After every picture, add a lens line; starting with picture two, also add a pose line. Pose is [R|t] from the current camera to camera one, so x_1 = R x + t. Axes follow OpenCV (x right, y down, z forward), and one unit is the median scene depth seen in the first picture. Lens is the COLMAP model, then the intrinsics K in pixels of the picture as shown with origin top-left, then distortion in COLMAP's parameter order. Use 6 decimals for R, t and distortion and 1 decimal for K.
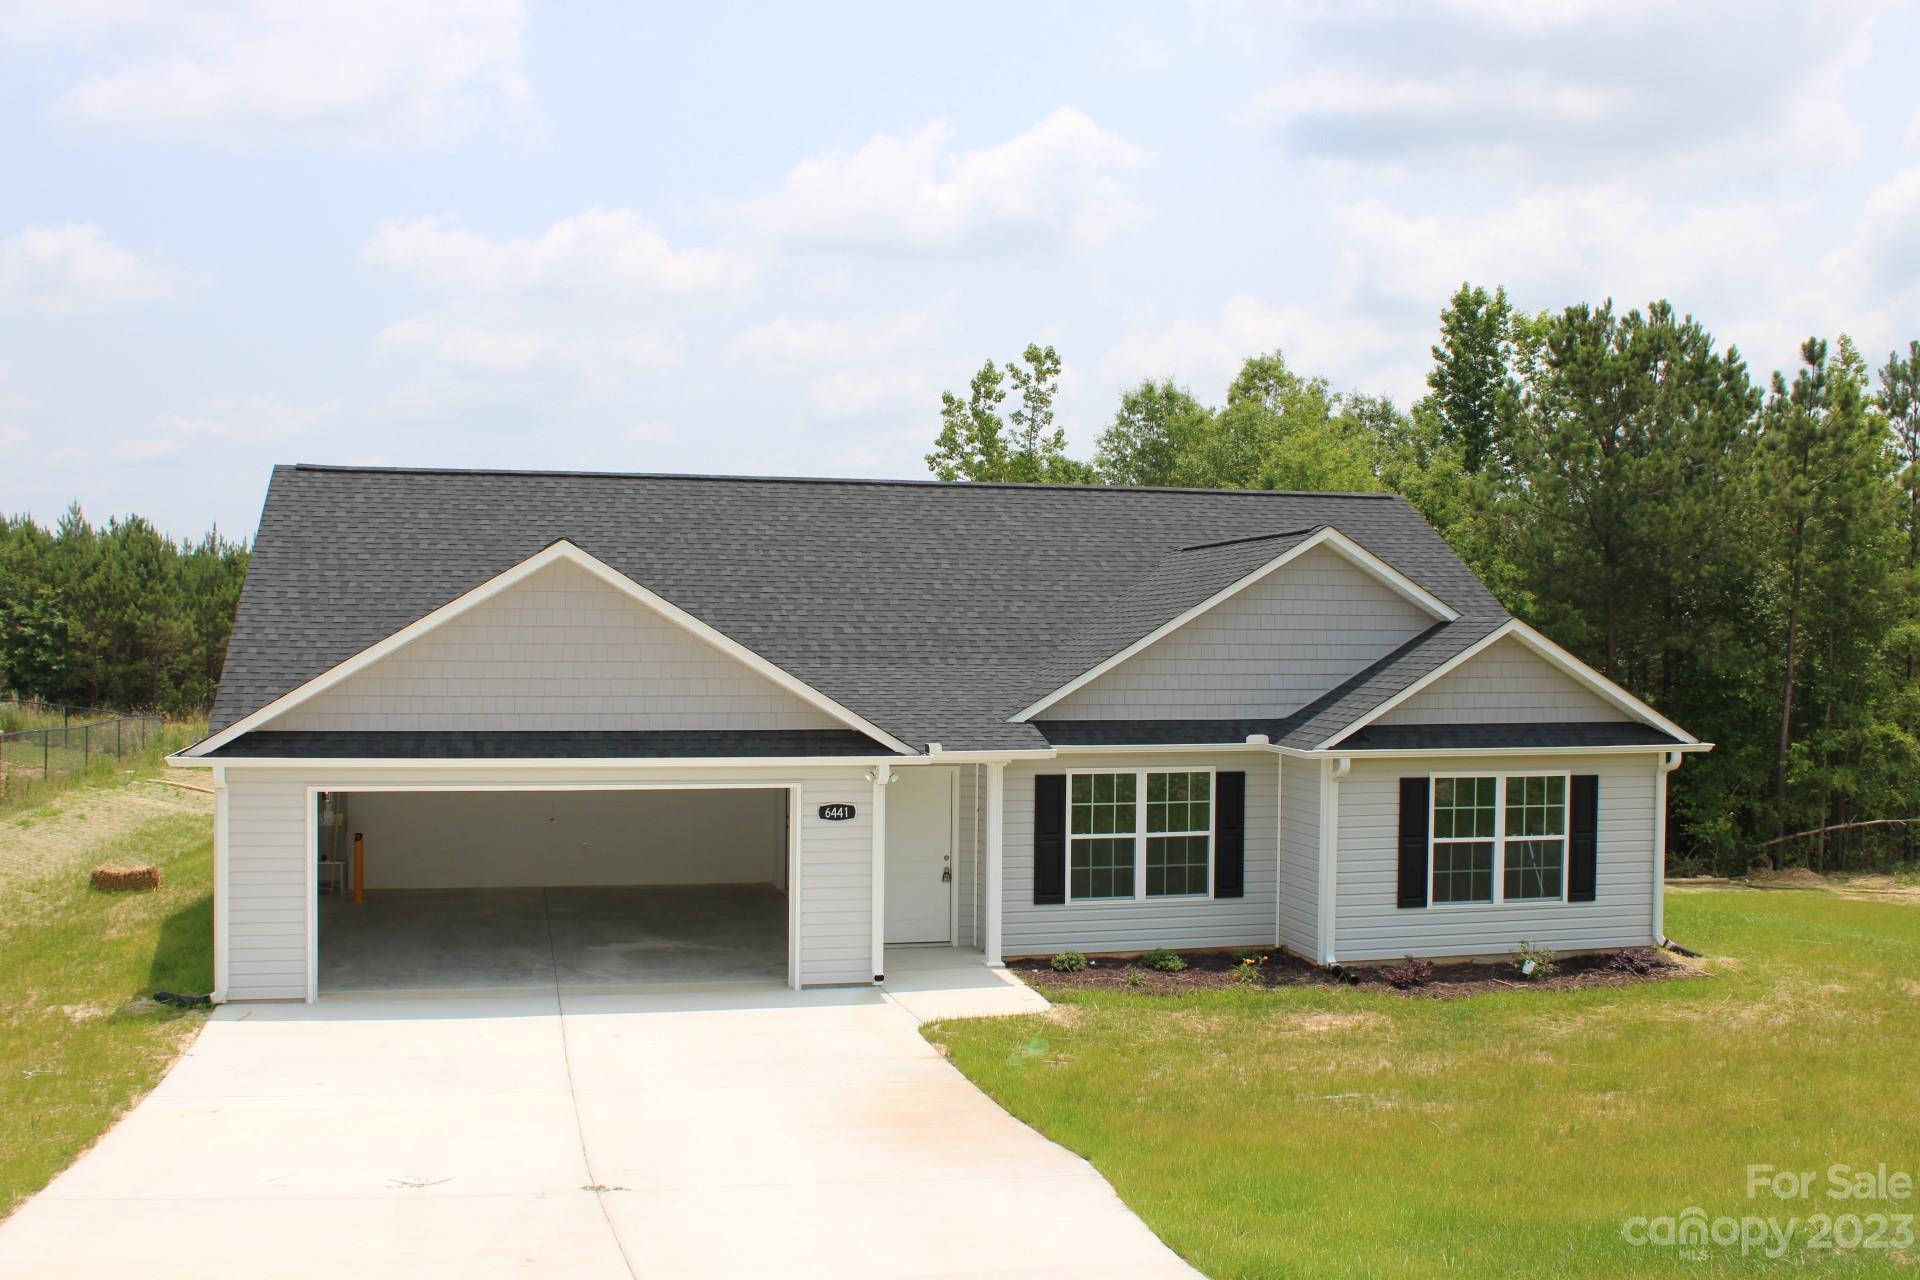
lens RADIAL K [[1890.9, 0, 964.3], [0, 1890.9, 634.4], [0, 0, 1]] dist [-0.089780, 0.000000]
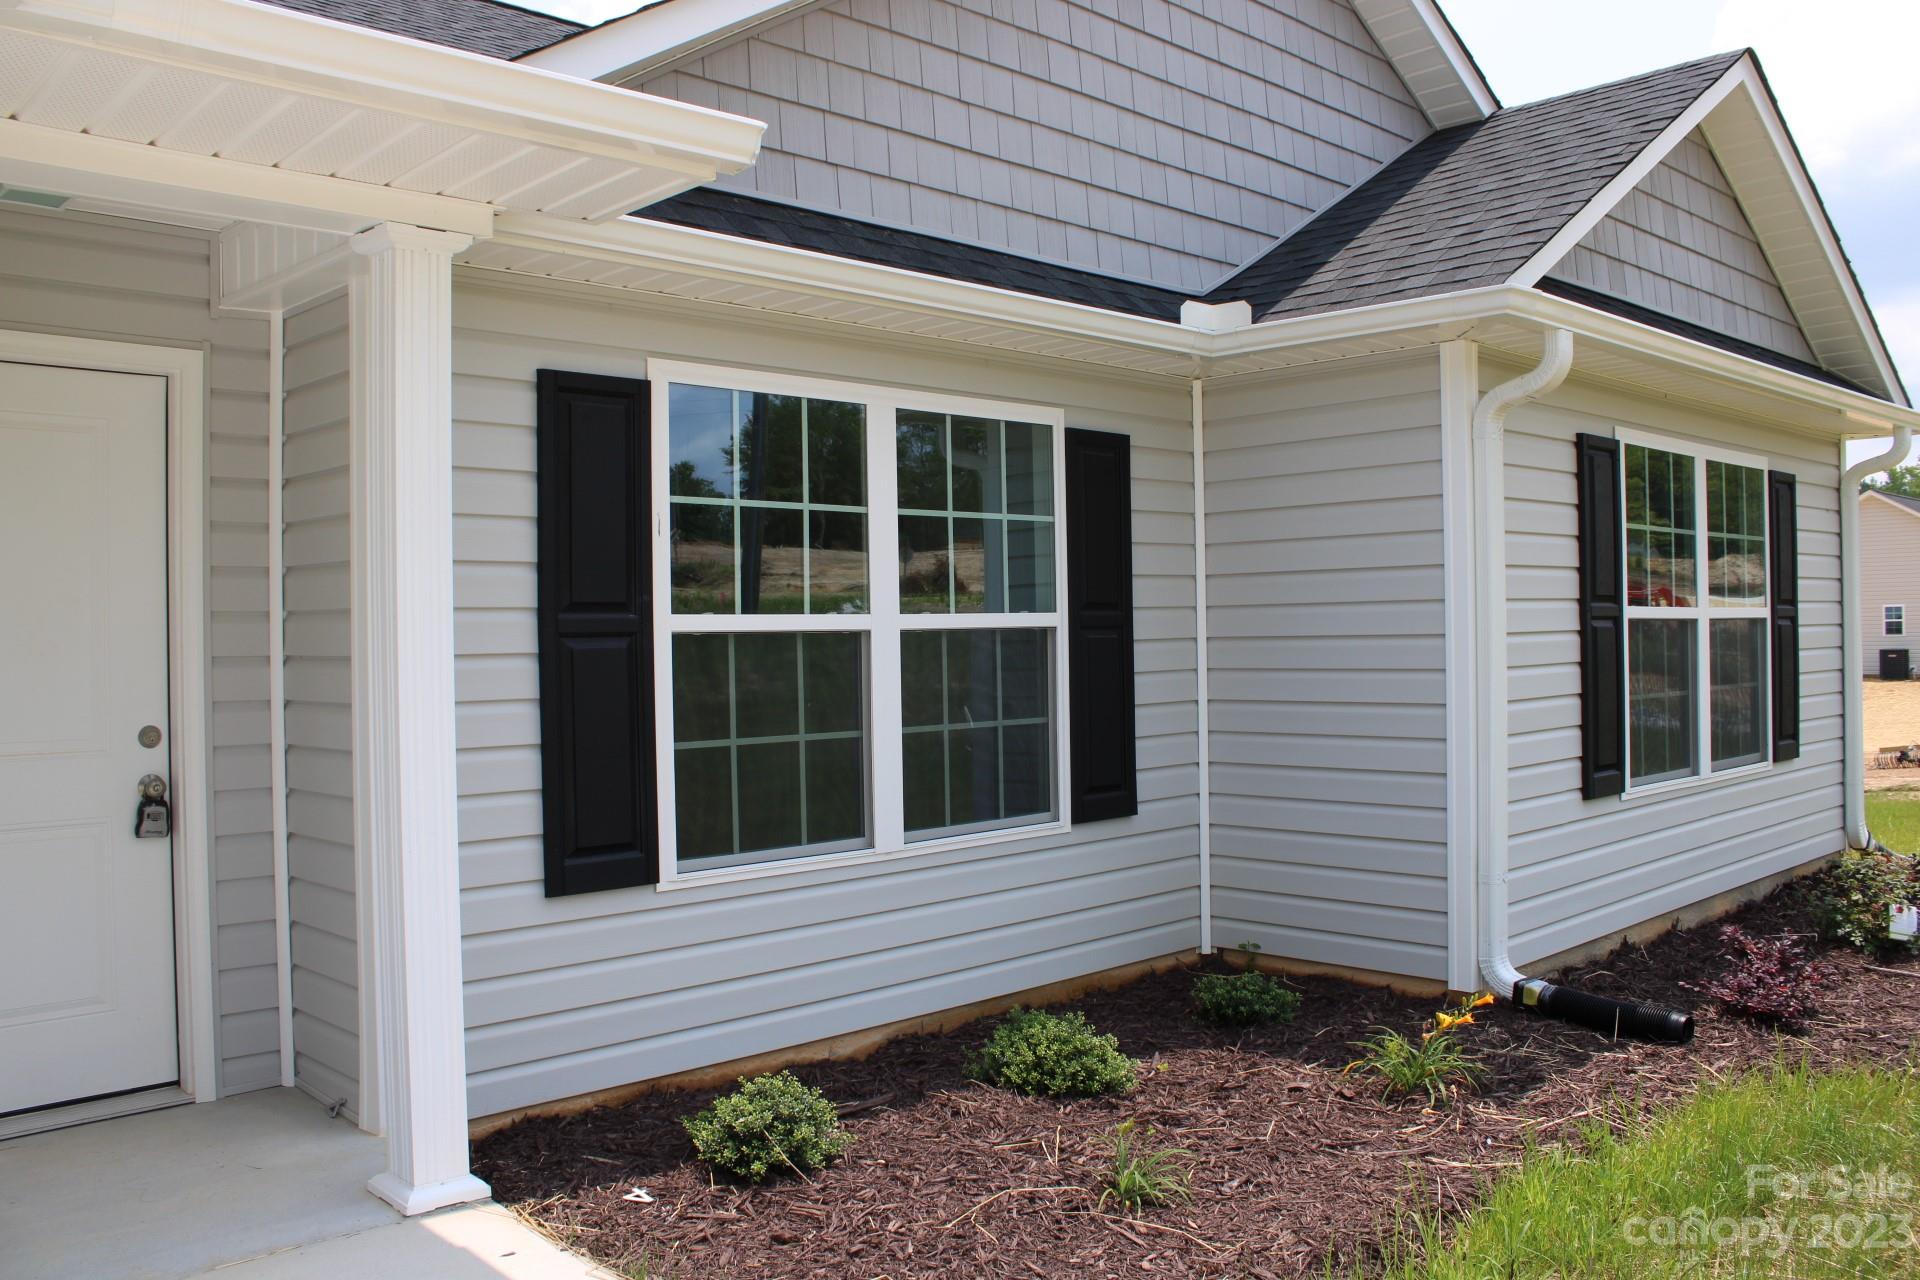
lens RADIAL K [[1596.2, 0, 946.6], [0, 1596.2, 639.4], [0, 0, 1]] dist [-0.152067, 0.099579]
pose [[0.871512, -0.023856, 0.489794, -0.016955], [0.030855, 0.999505, -0.006219, 0.110563], [-0.489403, 0.020532, 0.871816, 0.782535]]
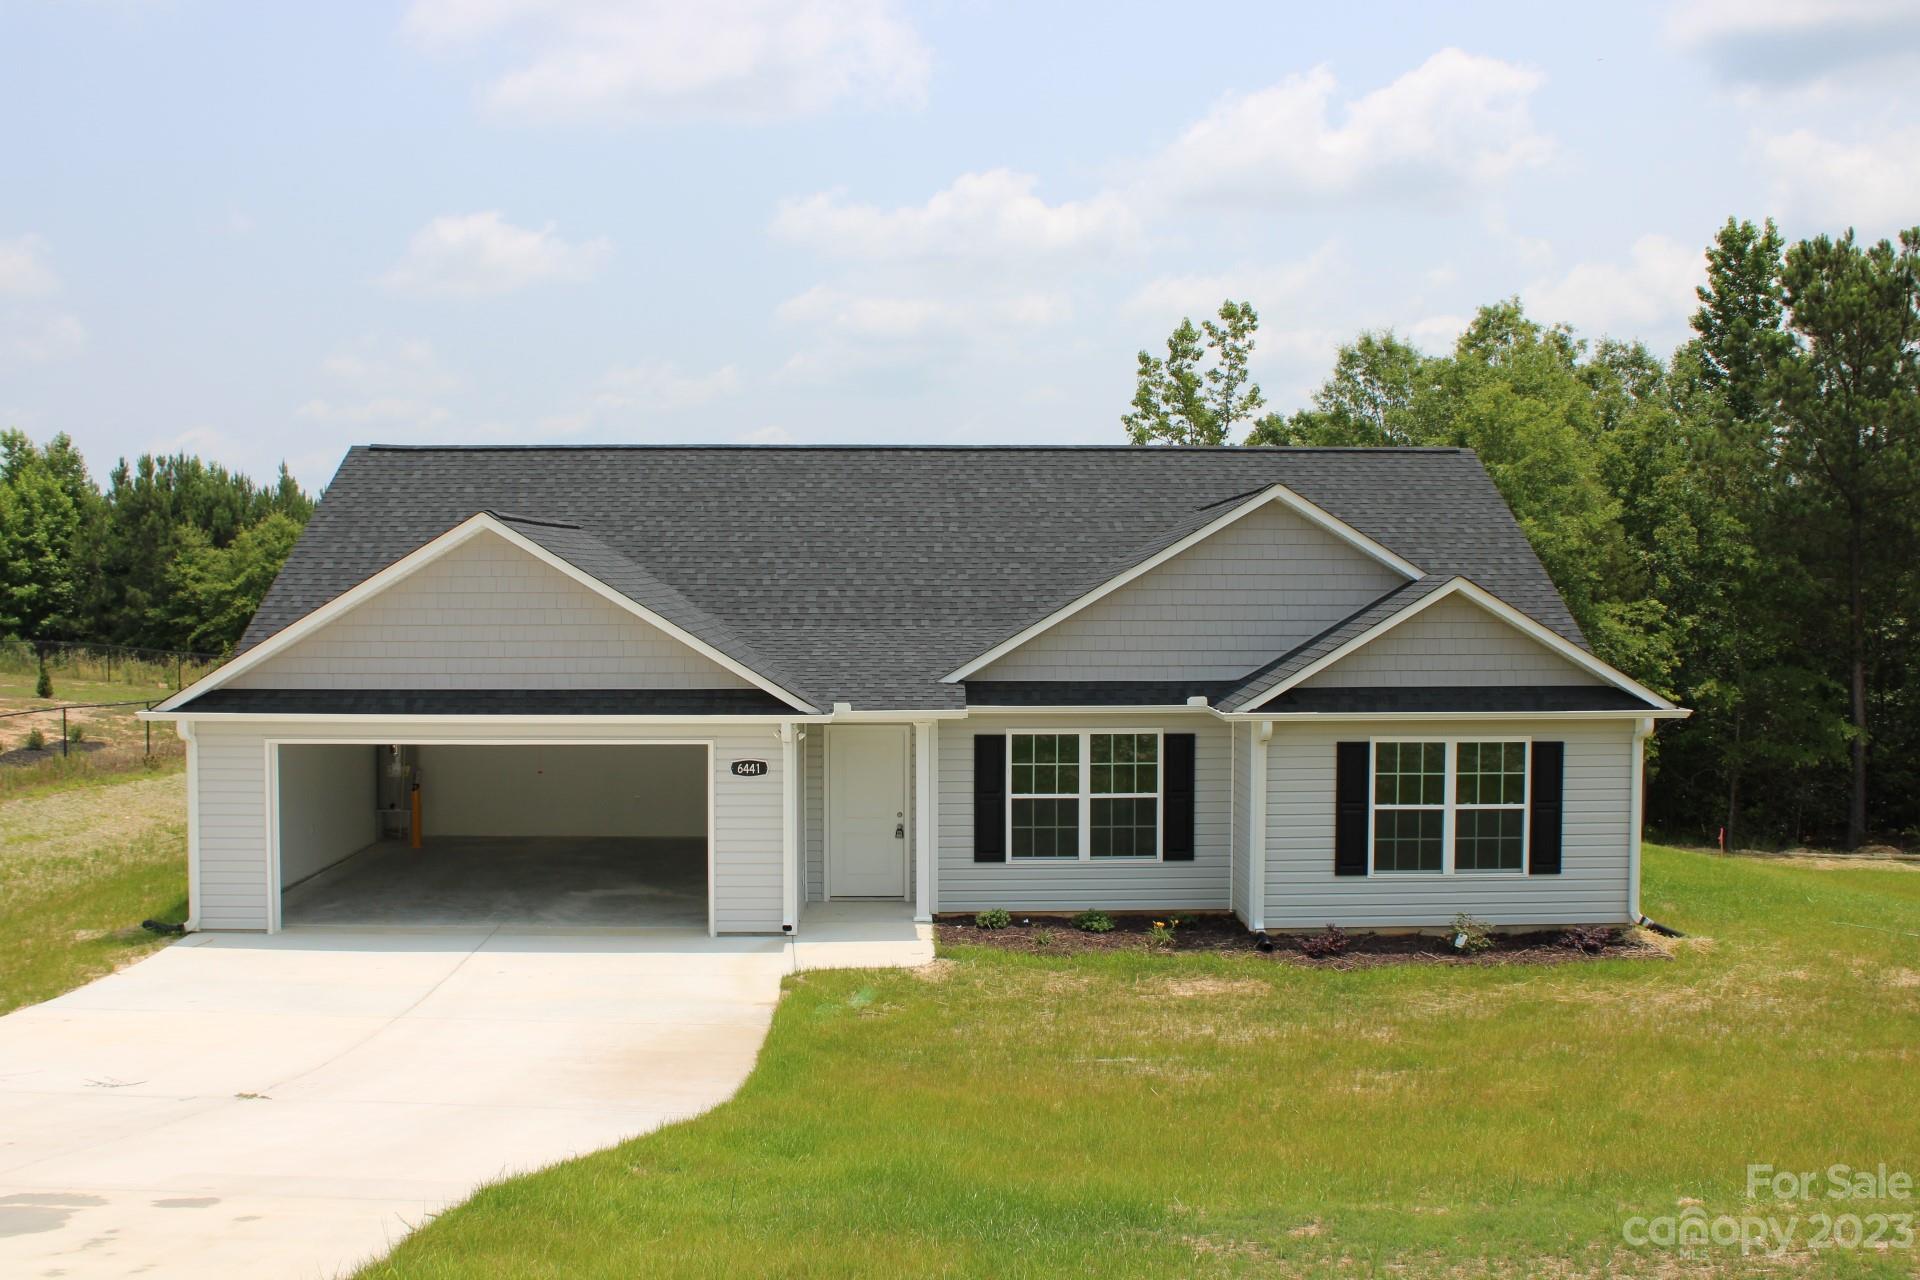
lens RADIAL K [[1890.9, 0, 960.8], [0, 1890.9, 641.9], [0, 0, 1]] dist [-0.089780, 0.000000]
pose [[0.975568, -0.001166, -0.219697, 0.249708], [0.006716, 0.999677, 0.024517, -0.000608], [0.219597, -0.025394, 0.975260, 0.008000]]
